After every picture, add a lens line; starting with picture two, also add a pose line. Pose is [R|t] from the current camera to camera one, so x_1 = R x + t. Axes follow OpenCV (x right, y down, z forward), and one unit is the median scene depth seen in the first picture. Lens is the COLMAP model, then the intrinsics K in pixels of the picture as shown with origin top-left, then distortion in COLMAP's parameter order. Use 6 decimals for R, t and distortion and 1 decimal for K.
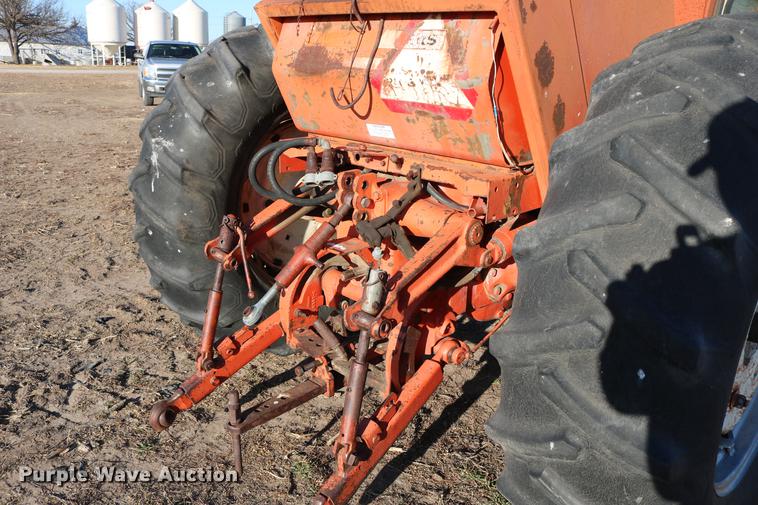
lens RADIAL K [[626.3, 0, 377.7], [0, 626.3, 255.3], [0, 0, 1]] dist [-0.160092, 0.133709]
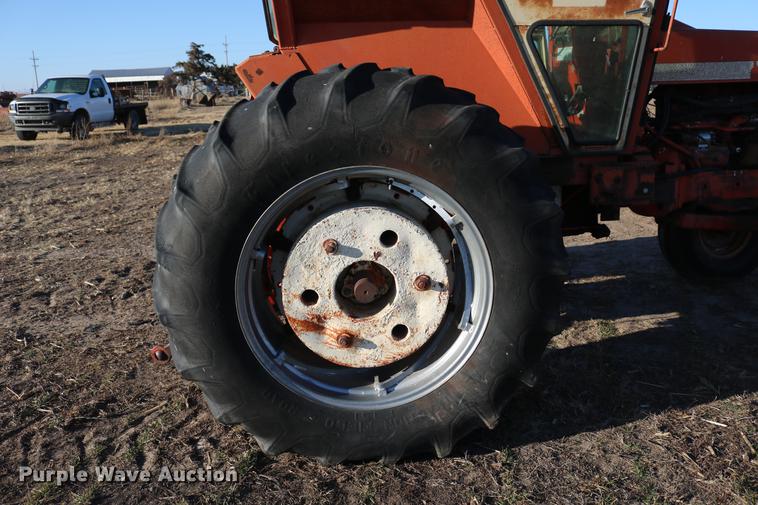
lens RADIAL K [[626.3, 0, 375.6], [0, 626.3, 249.3], [0, 0, 1]] dist [-0.160092, 0.133709]
pose [[0.748848, 0.119031, -0.651965, 1.329404], [-0.149512, 0.988721, 0.008783, 0.012902], [0.645657, 0.090899, 0.758198, -0.037990]]
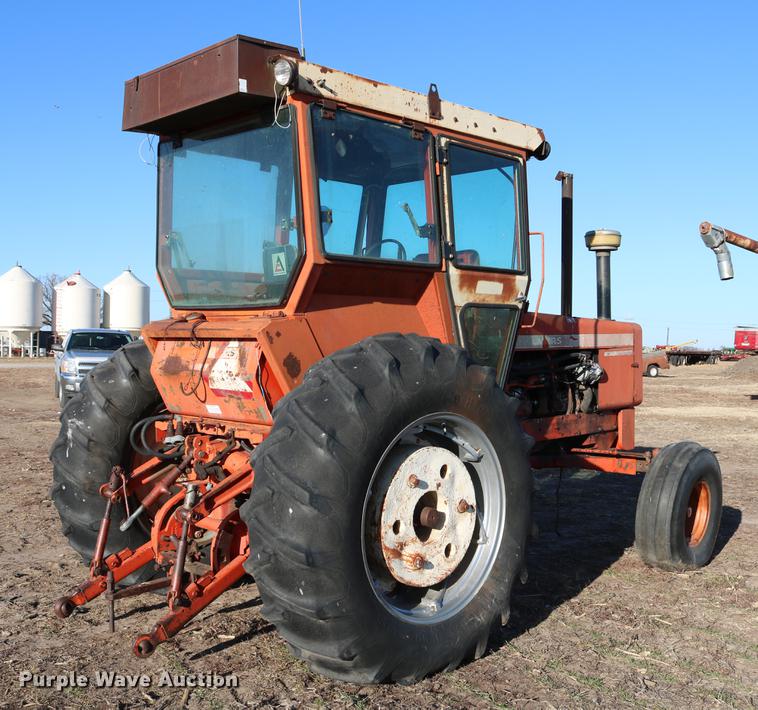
lens RADIAL K [[908.3, 0, 375.3], [0, 908.3, 350.4], [0, 0, 1]] dist [-0.144987, 0.000000]
pose [[0.999458, -0.029380, -0.014821, 0.461961], [0.023710, 0.955282, -0.294745, 0.346848], [0.022818, 0.294234, 0.955461, -1.233549]]
